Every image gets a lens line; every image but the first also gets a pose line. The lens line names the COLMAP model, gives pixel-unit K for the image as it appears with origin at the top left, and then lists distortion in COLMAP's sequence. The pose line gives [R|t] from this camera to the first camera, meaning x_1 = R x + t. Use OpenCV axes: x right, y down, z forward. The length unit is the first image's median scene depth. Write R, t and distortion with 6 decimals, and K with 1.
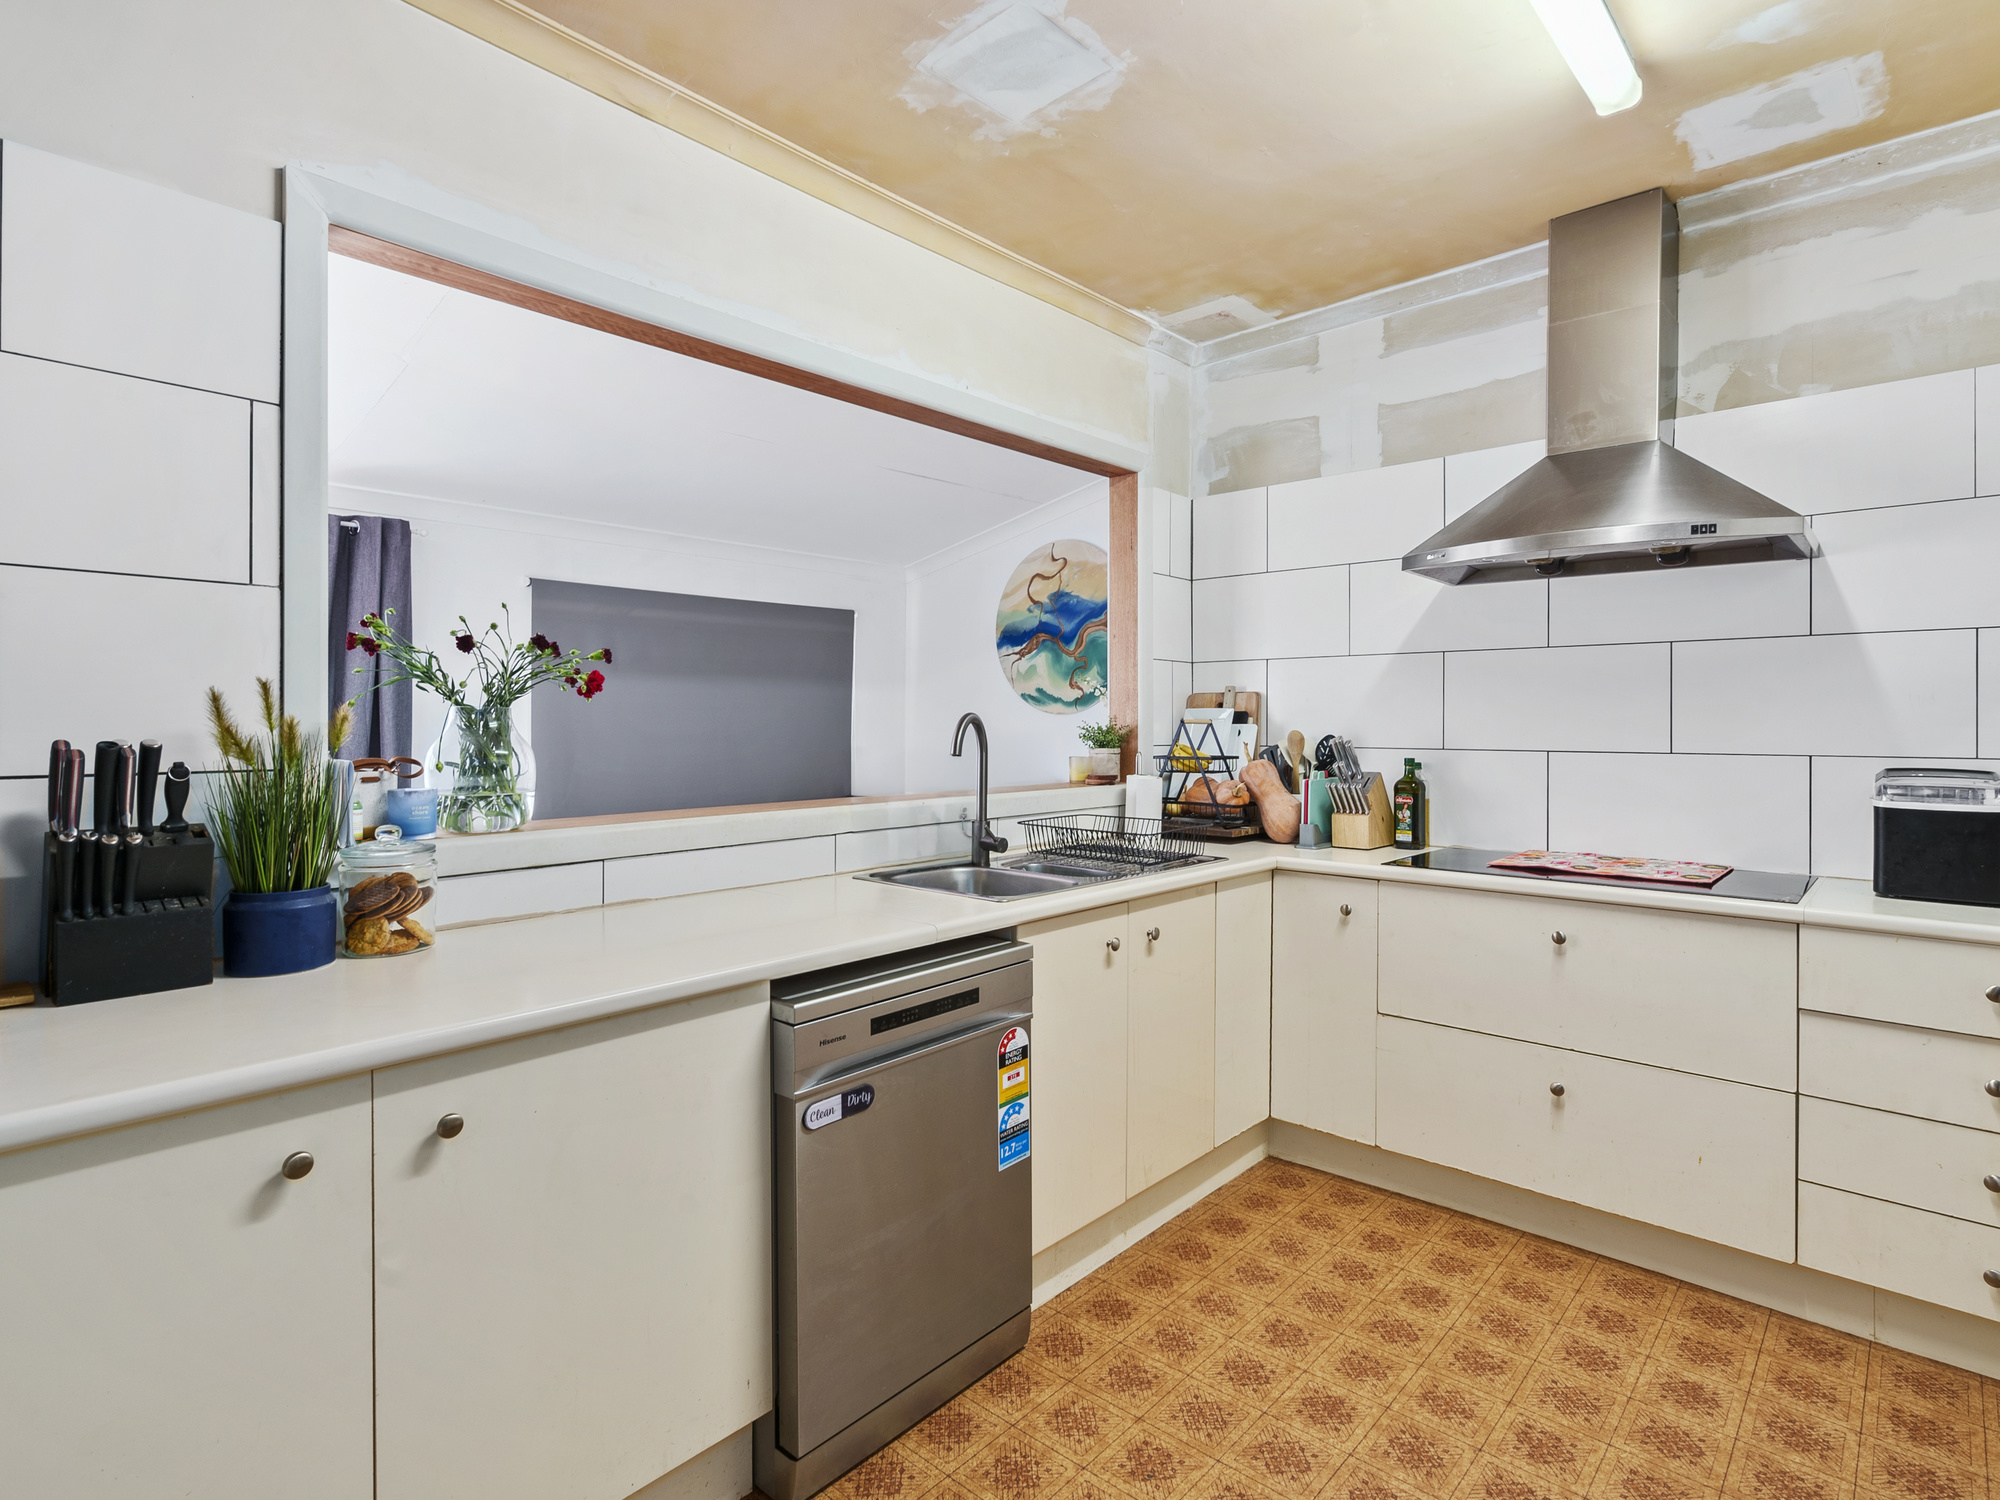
lens RADIAL K [[1034.5, 0, 1013.6], [0, 1034.5, 729.9], [0, 0, 1]] dist [0.000707, -0.000106]
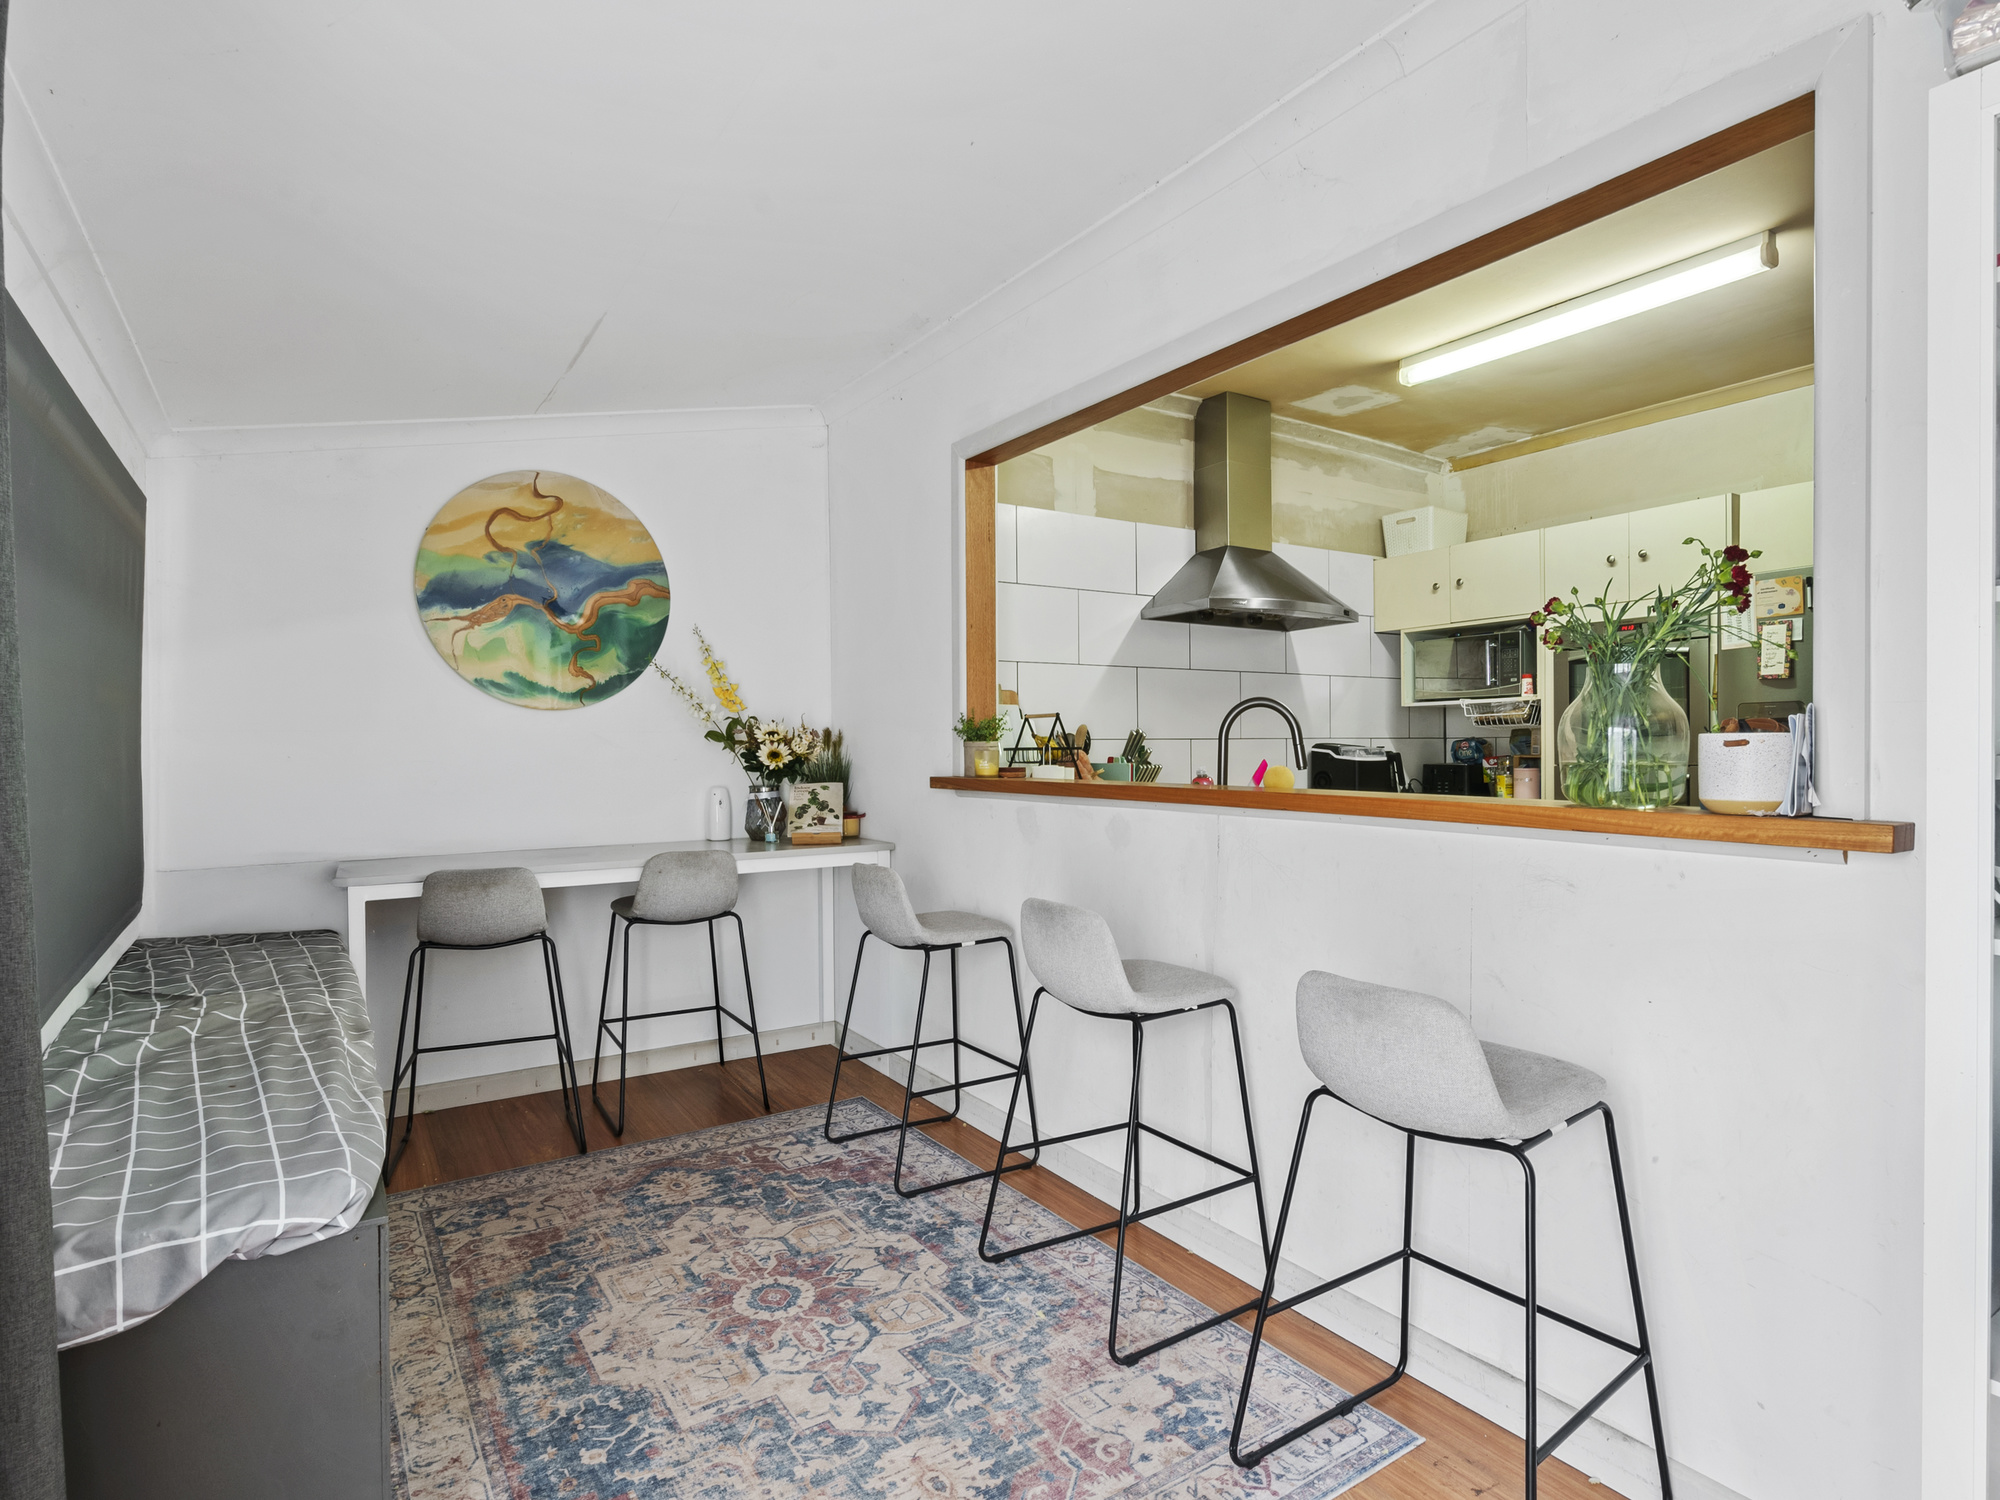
lens RADIAL K [[1034.5, 0, 1011.2], [0, 1034.5, 751.8], [0, 0, 1]] dist [0.000707, -0.000106]
pose [[0.260882, -0.009943, 0.965320, -0.573174], [0.016718, 0.999844, 0.005781, 0.015410], [-0.965226, 0.014630, 0.261007, 0.495961]]
